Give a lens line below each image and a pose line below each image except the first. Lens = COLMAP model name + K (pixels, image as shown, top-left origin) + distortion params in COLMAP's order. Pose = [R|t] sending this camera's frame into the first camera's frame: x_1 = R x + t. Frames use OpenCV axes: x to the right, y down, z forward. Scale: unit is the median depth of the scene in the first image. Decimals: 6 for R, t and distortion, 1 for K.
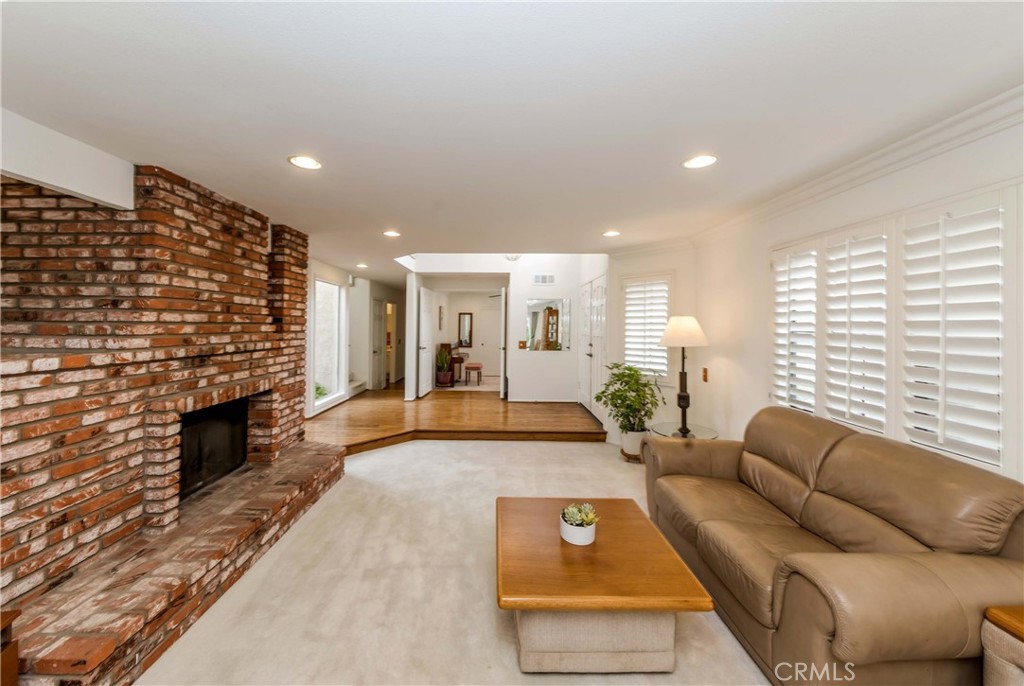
lens RADIAL K [[366.0, 0, 493.2], [0, 366.0, 320.6], [0, 0, 1]] dist [-0.002150, 0.003298]
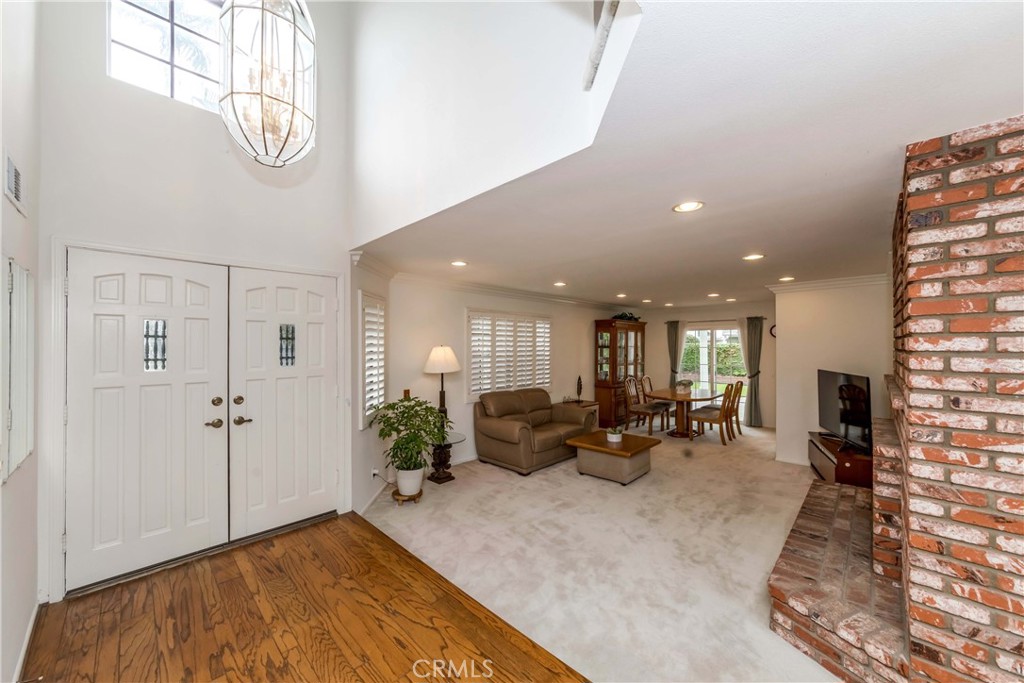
lens RADIAL K [[381.1, 0, 513.9], [0, 381.1, 344.9], [0, 0, 1]] dist [-0.001338, -0.000032]
pose [[-0.731844, -0.006753, 0.681439, -0.696285], [-0.014680, 0.999875, -0.005857, -0.013638], [-0.681314, -0.014290, -0.731852, 2.312773]]
